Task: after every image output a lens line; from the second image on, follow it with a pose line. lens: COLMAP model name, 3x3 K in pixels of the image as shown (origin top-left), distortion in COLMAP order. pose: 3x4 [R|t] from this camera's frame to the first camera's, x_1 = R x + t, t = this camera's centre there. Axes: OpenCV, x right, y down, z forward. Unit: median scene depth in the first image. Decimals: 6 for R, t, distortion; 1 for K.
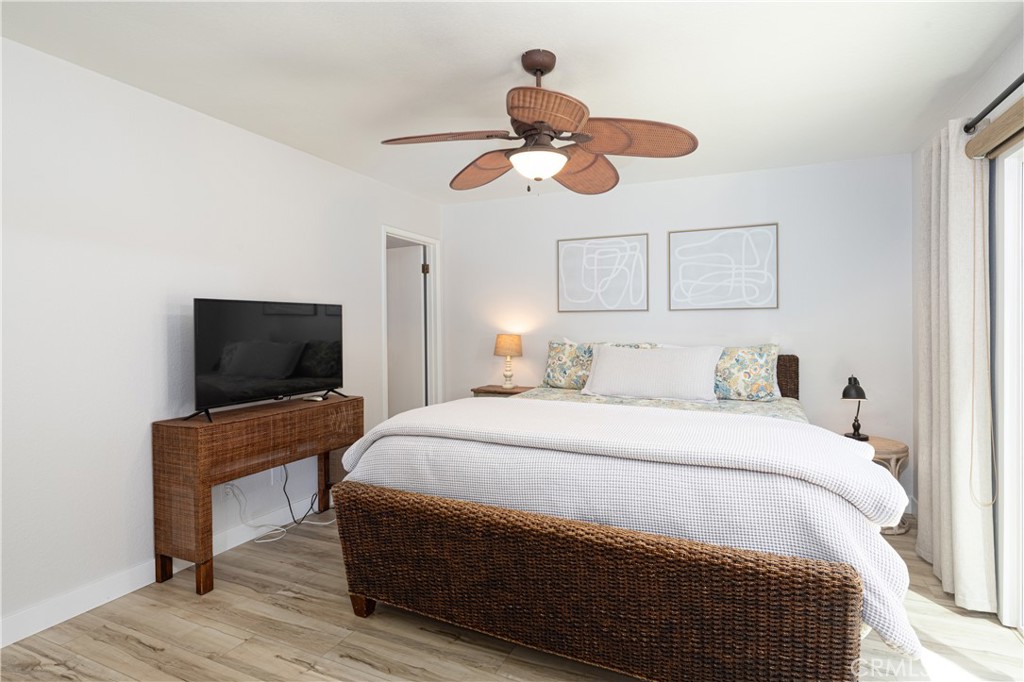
lens RADIAL K [[498.8, 0, 533.1], [0, 498.8, 331.1], [0, 0, 1]] dist [0.021070, -0.011271]
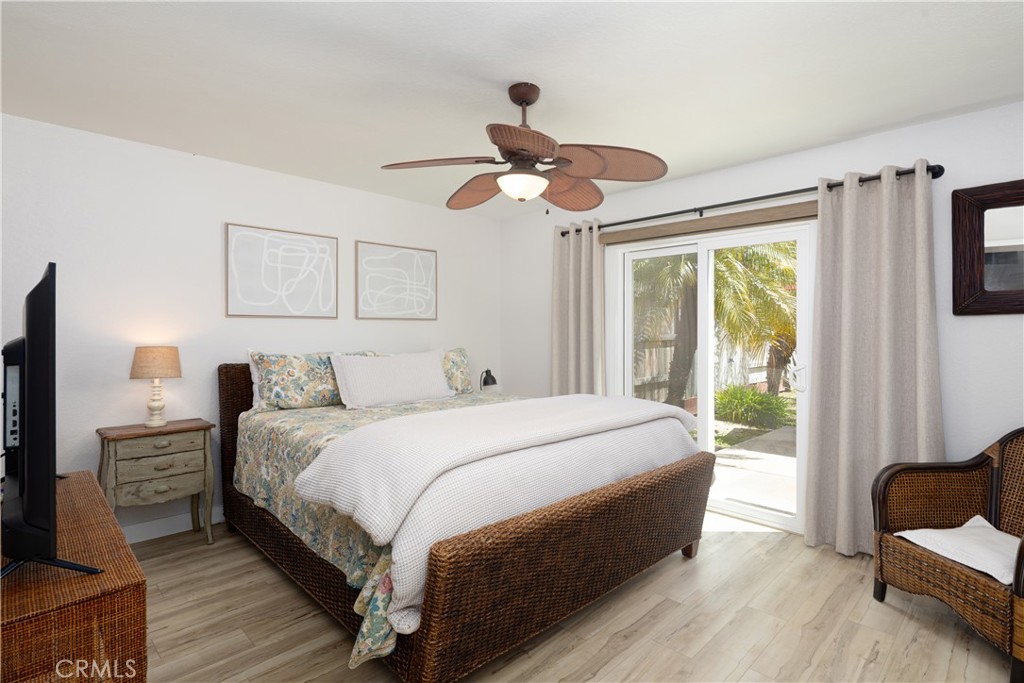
lens RADIAL K [[498.8, 0, 512.2], [0, 498.8, 335.6], [0, 0, 1]] dist [0.021070, -0.011271]
pose [[0.393665, -0.004487, 0.919243, -0.539399], [0.010685, 0.999943, 0.000305, -0.003584], [-0.919192, 0.009702, 0.393690, 0.320473]]
